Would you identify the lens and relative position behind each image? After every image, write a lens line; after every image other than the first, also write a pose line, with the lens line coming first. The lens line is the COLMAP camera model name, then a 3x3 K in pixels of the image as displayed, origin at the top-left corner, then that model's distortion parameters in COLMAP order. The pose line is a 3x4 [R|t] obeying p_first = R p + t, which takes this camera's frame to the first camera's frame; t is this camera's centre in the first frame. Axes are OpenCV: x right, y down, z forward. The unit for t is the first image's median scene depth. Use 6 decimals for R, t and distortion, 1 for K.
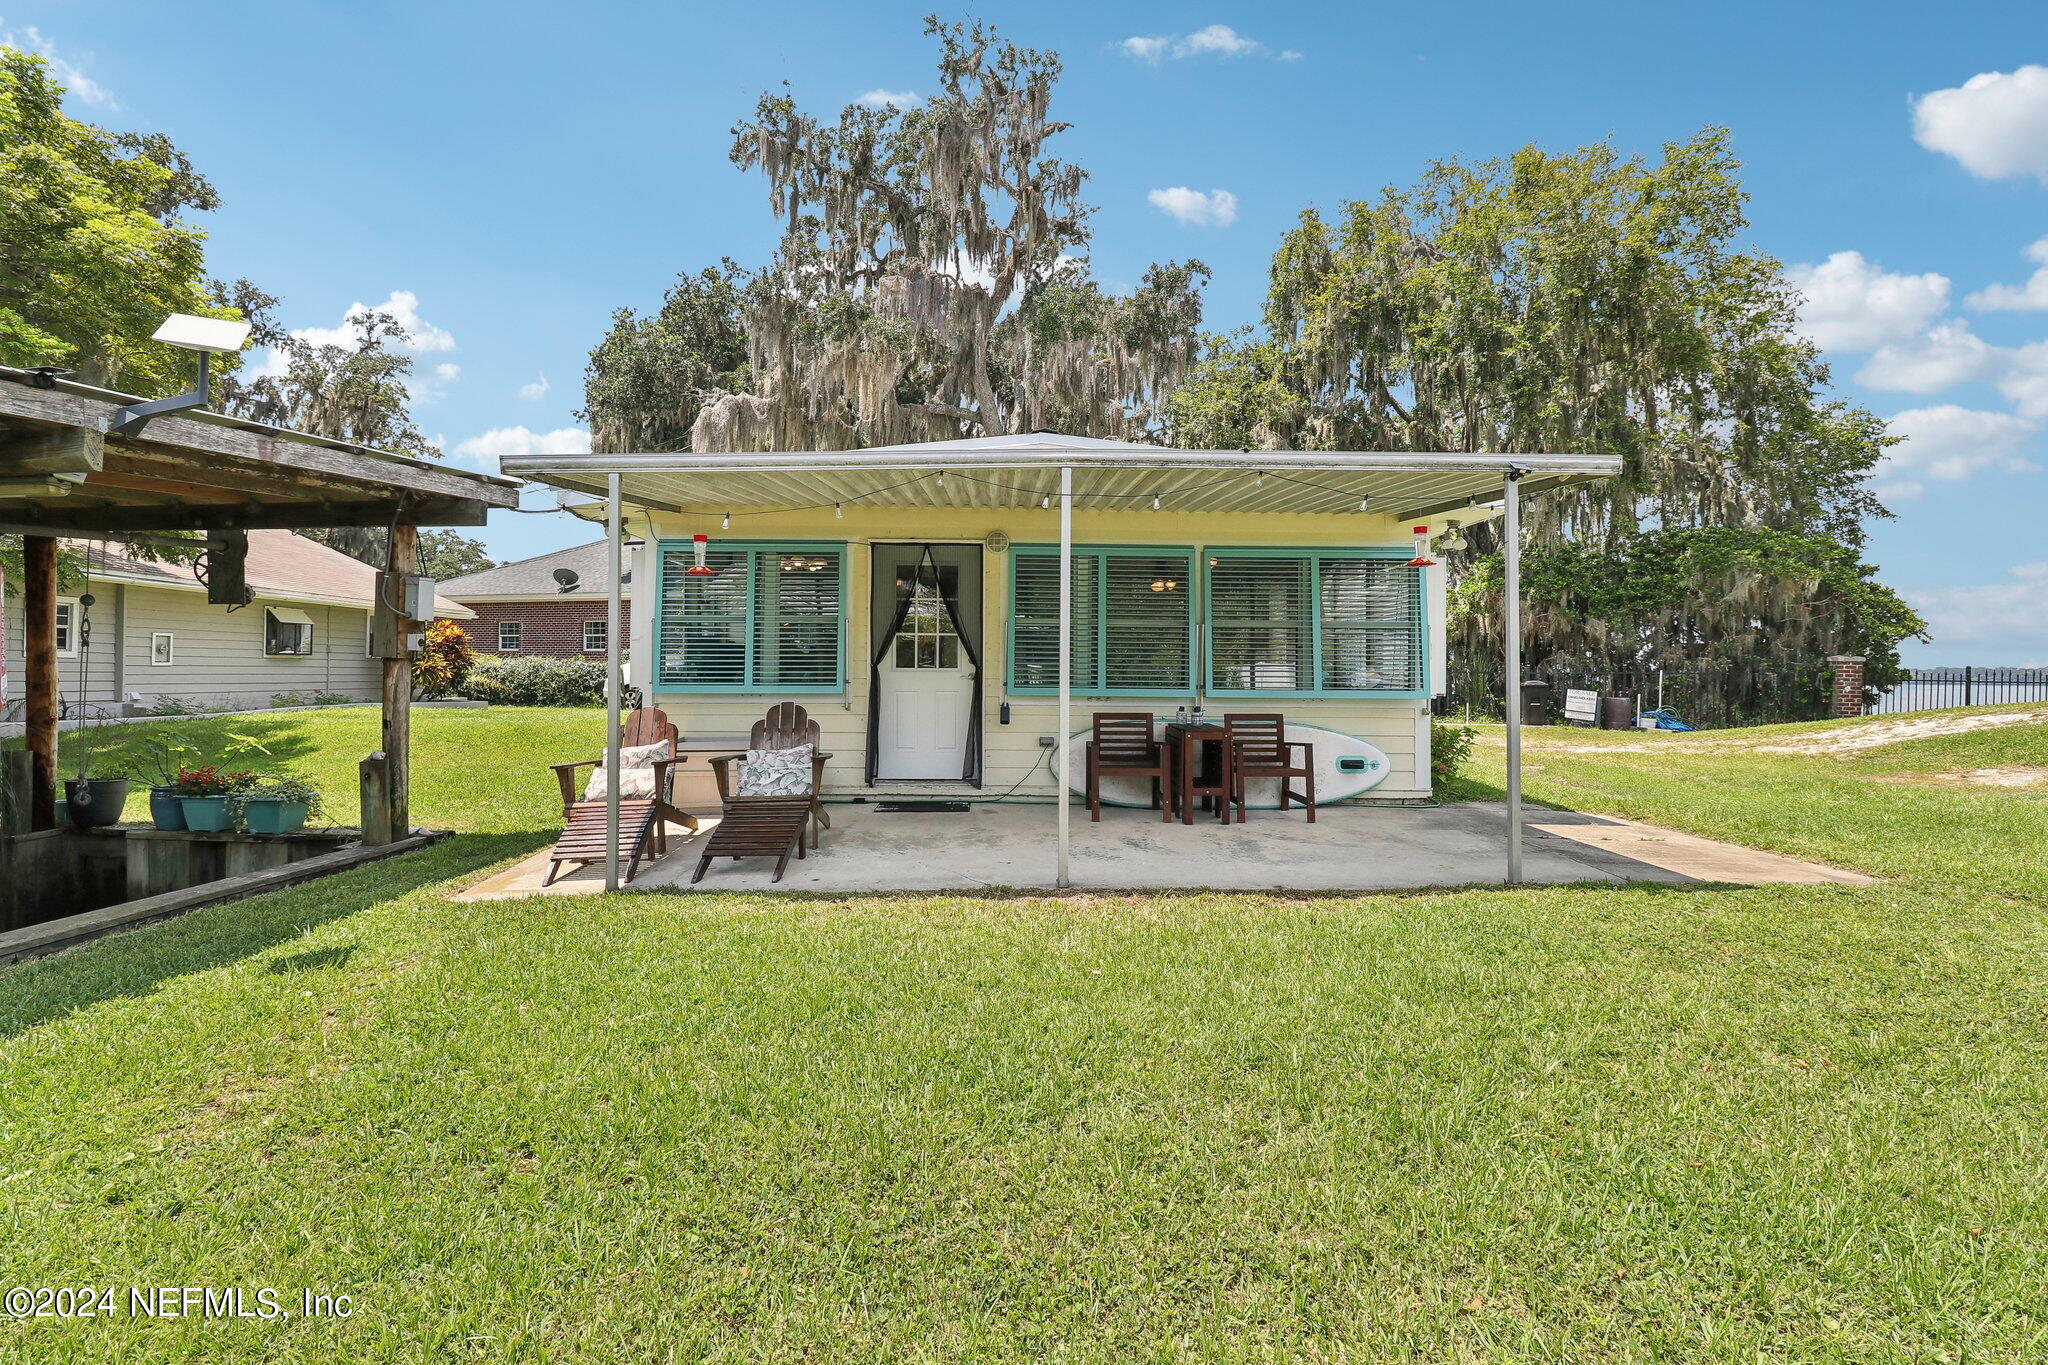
lens RADIAL K [[962.1, 0, 1027.3], [0, 962.1, 669.8], [0, 0, 1]] dist [0.000556, -0.014060]
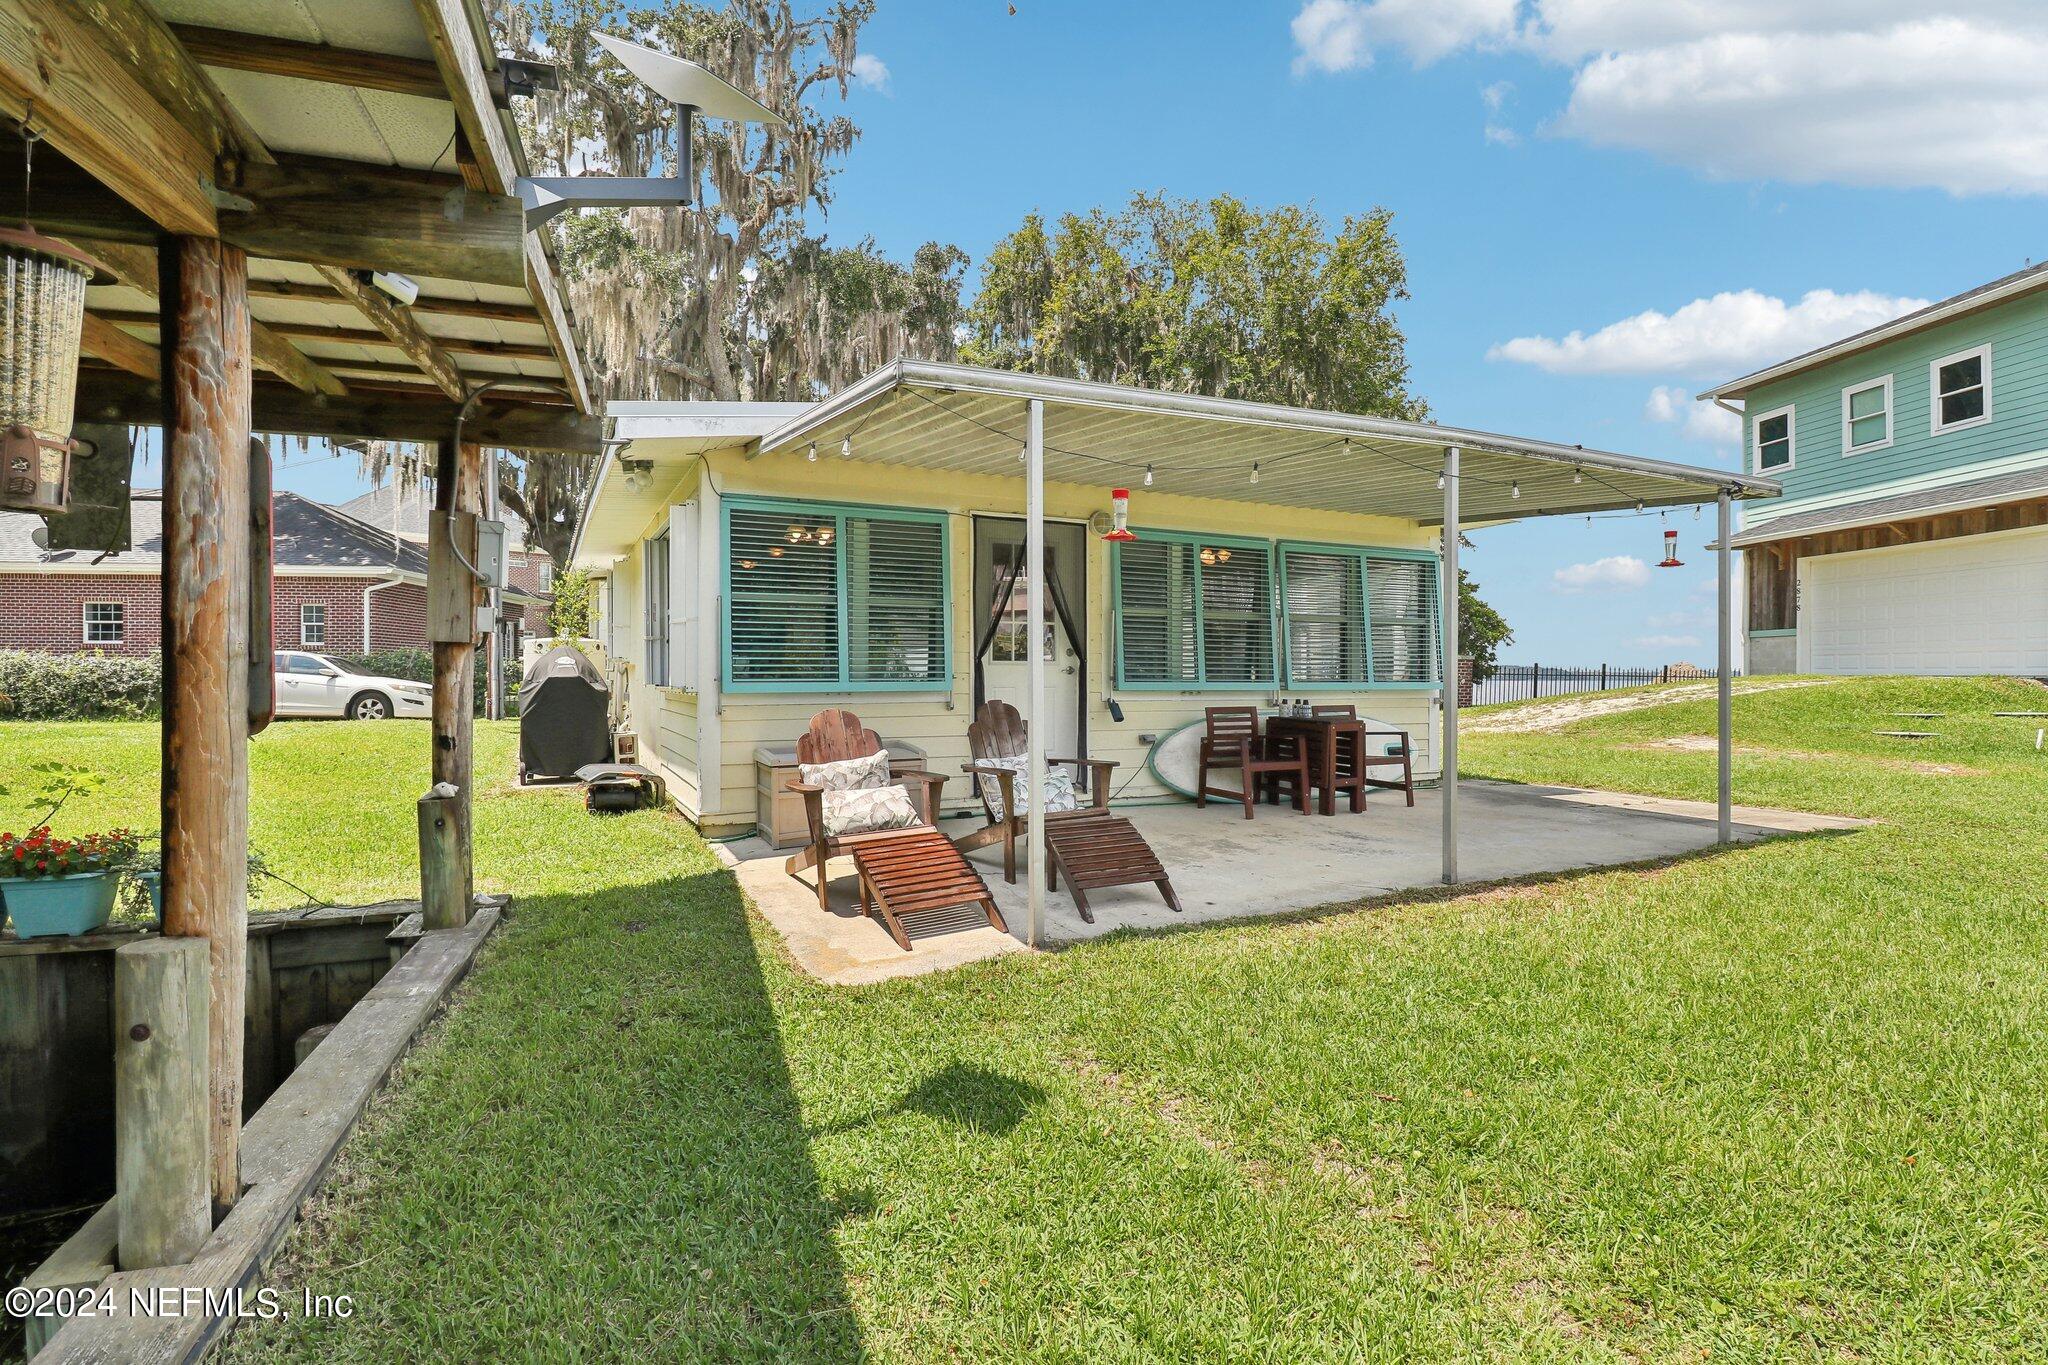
lens RADIAL K [[969.4, 0, 1020.8], [0, 969.4, 696.0], [0, 0, 1]] dist [-0.001127, -0.005048]
pose [[0.909601, -0.013479, 0.415265, -0.484056], [0.002236, 0.999618, 0.027548, 0.006345], [-0.415478, -0.024129, 0.909283, 0.186879]]
